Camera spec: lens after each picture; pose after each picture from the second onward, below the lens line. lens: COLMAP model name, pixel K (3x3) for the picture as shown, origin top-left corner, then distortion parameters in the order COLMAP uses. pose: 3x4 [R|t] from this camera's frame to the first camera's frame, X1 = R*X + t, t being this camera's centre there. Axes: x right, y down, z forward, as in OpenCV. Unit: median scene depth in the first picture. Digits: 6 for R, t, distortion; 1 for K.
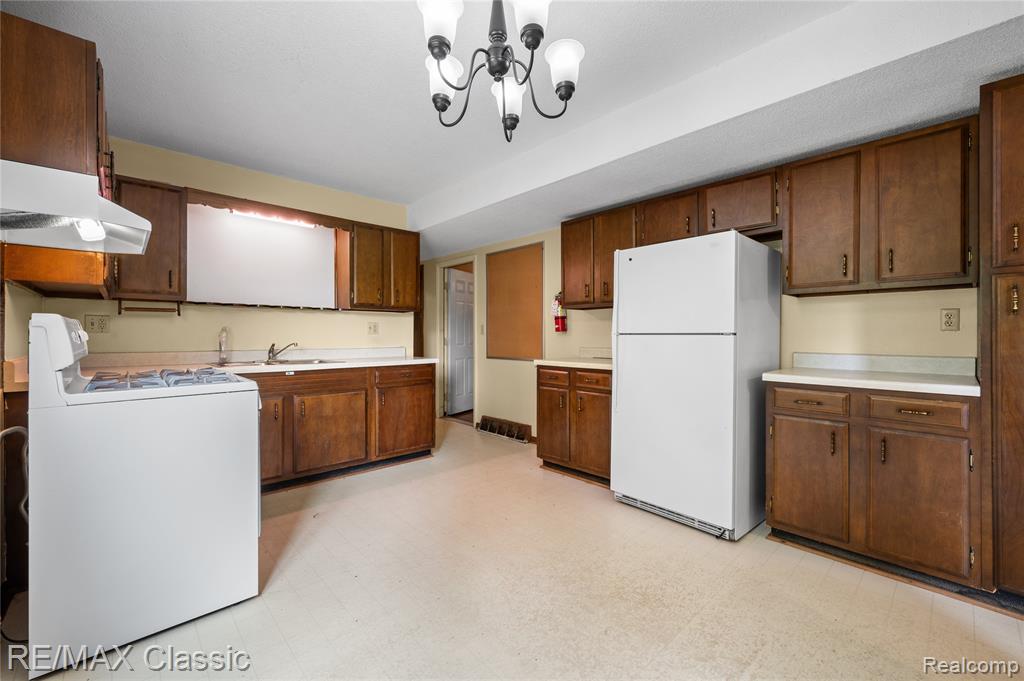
lens RADIAL K [[414.3, 0, 510.9], [0, 414.3, 337.9], [0, 0, 1]] dist [-0.000037, -0.001527]
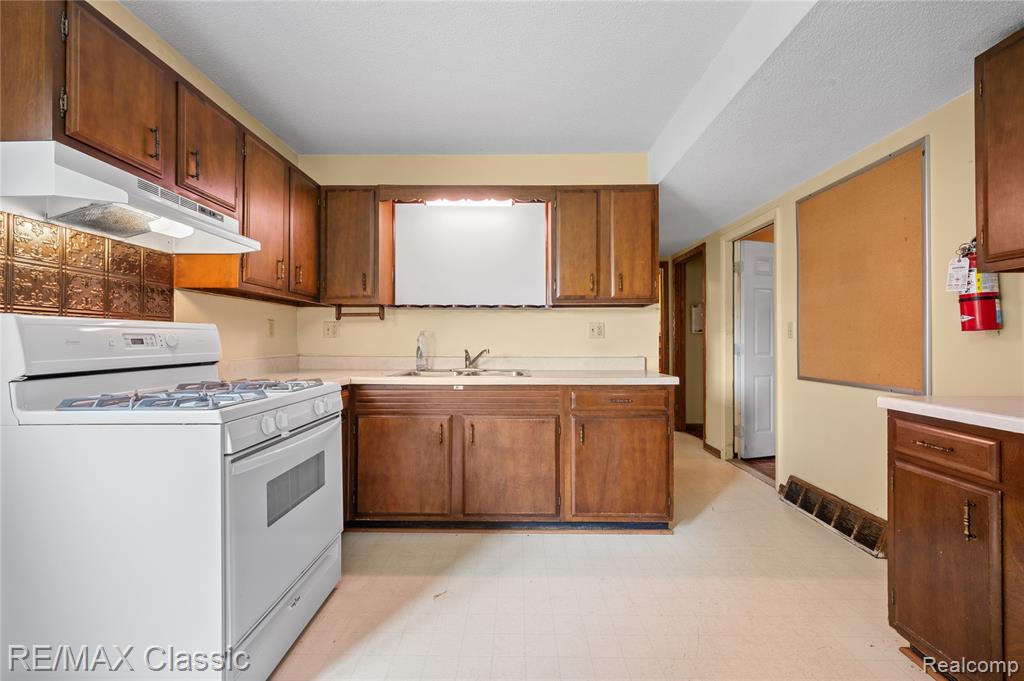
lens RADIAL K [[414.3, 0, 510.4], [0, 414.3, 339.5], [0, 0, 1]] dist [-0.000037, -0.001527]
pose [[0.720915, -0.002311, -0.693020, 0.074892], [-0.004137, 0.999962, -0.007638, -0.000882], [0.693012, 0.008373, 0.720878, 0.406456]]
